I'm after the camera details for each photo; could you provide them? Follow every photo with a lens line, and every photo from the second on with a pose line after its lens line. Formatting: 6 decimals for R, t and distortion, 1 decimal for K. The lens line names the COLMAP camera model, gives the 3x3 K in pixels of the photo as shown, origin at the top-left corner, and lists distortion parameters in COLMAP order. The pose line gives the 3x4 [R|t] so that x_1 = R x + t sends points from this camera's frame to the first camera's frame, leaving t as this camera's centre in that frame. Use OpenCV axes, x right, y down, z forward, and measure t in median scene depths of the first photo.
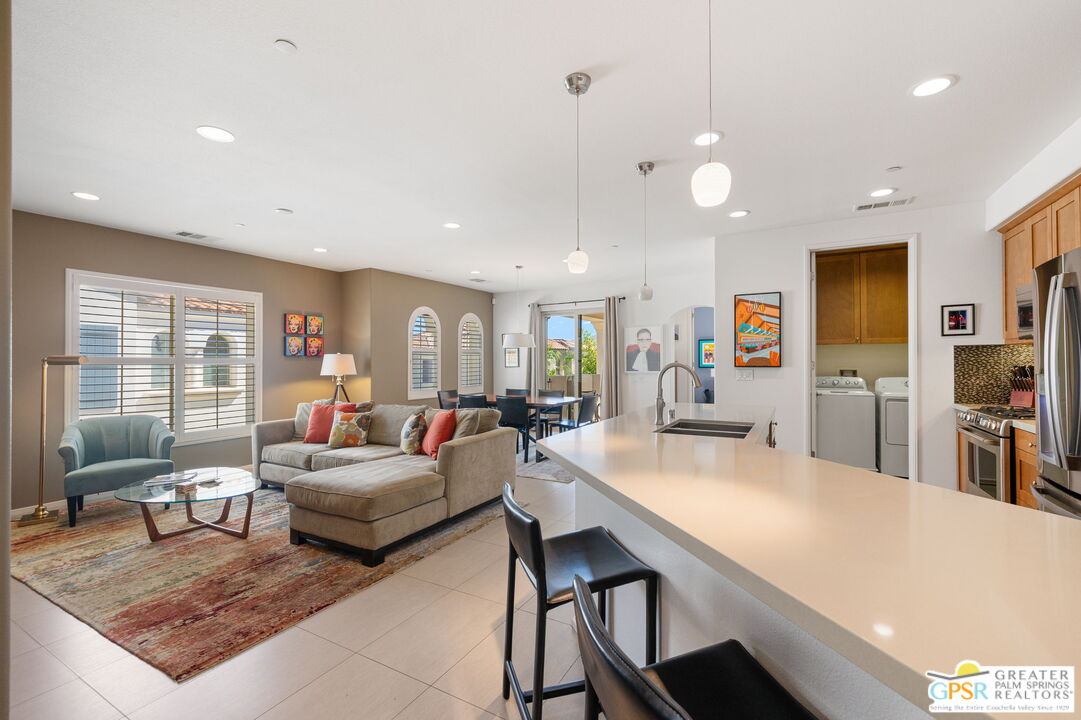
lens RADIAL K [[454.8, 0, 542.0], [0, 454.8, 353.4], [0, 0, 1]] dist [-0.001088, 0.000451]
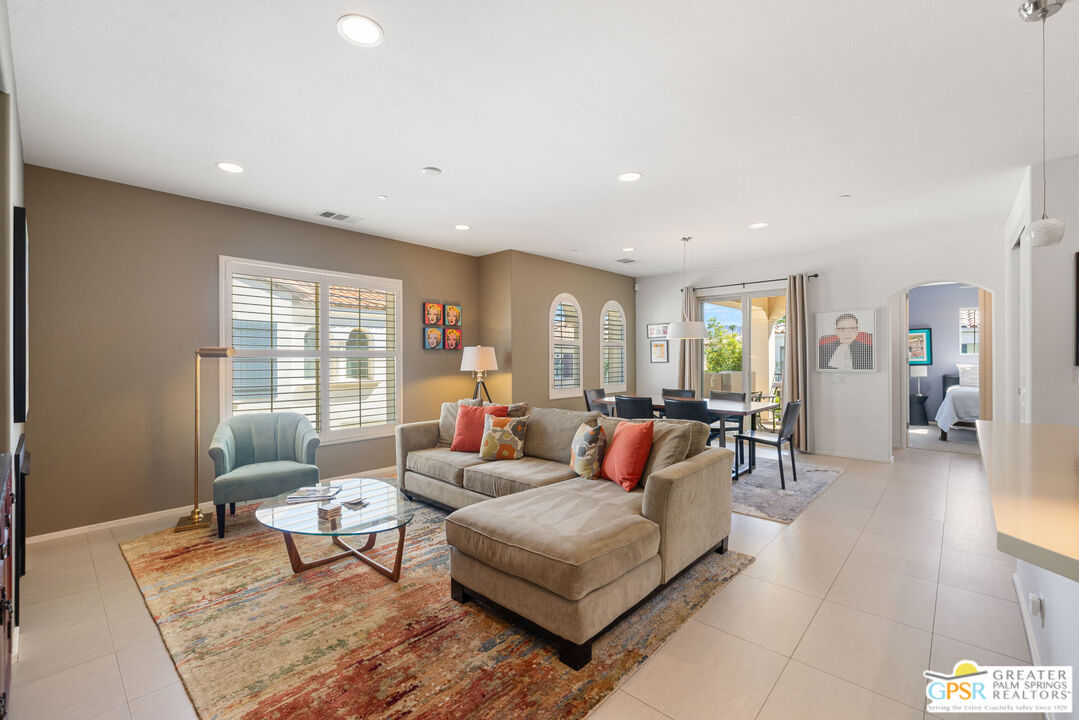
lens RADIAL K [[454.0, 0, 538.2], [0, 454.0, 356.7], [0, 0, 1]] dist [-0.001088, 0.000451]
pose [[0.971646, 0.004183, -0.236403, -0.155590], [0.000129, 0.999834, 0.018225, 0.005705], [0.236440, -0.017739, 0.971484, 0.205335]]
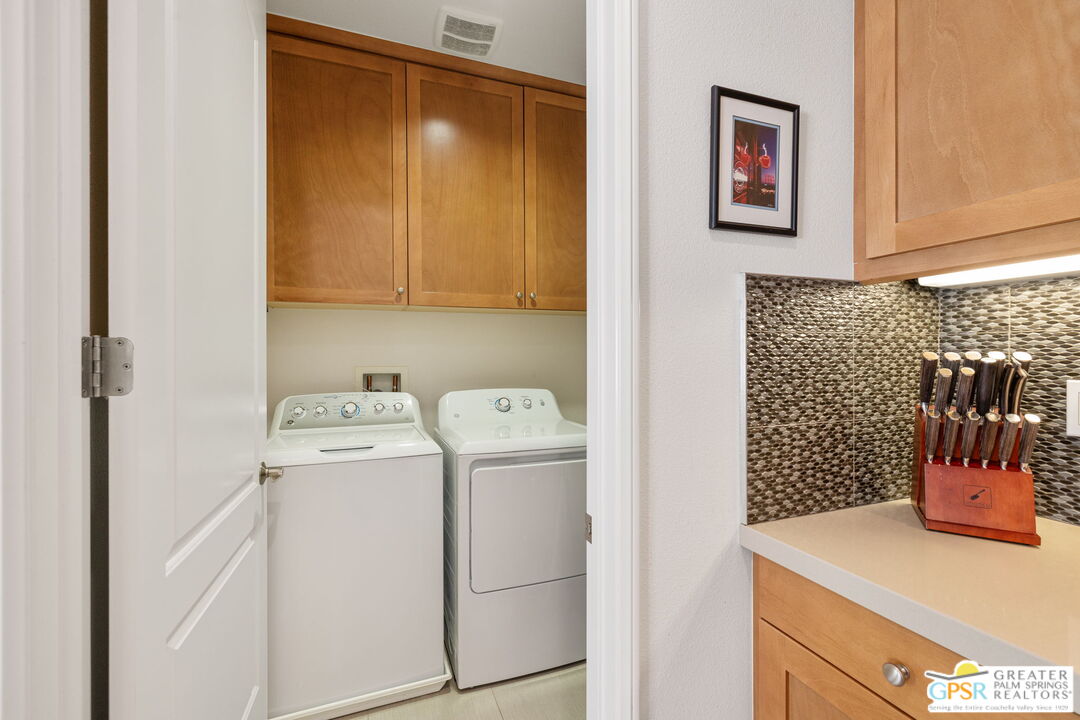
lens RADIAL K [[454.4, 0, 546.9], [0, 454.4, 369.5], [0, 0, 1]] dist [-0.001088, 0.000451]
pose [[0.626029, -0.020682, 0.779526, 0.544440], [-0.011197, 0.999307, 0.035505, 0.019840], [-0.779720, -0.030955, 0.625363, 0.766119]]
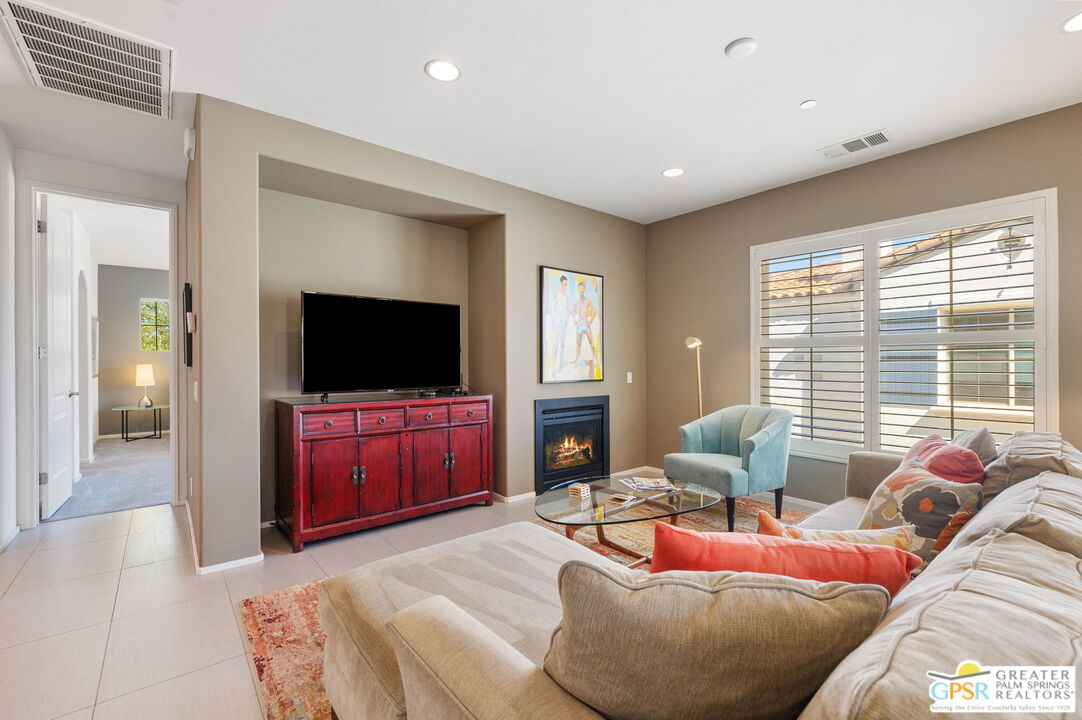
lens RADIAL K [[455.3, 0, 530.9], [0, 455.3, 363.7], [0, 0, 1]] dist [-0.001088, 0.000451]
pose [[-0.370345, 0.013355, -0.928798, 0.011414], [0.021681, 0.999749, 0.005730, 0.036999], [0.928641, -0.018015, -0.370541, 0.797754]]
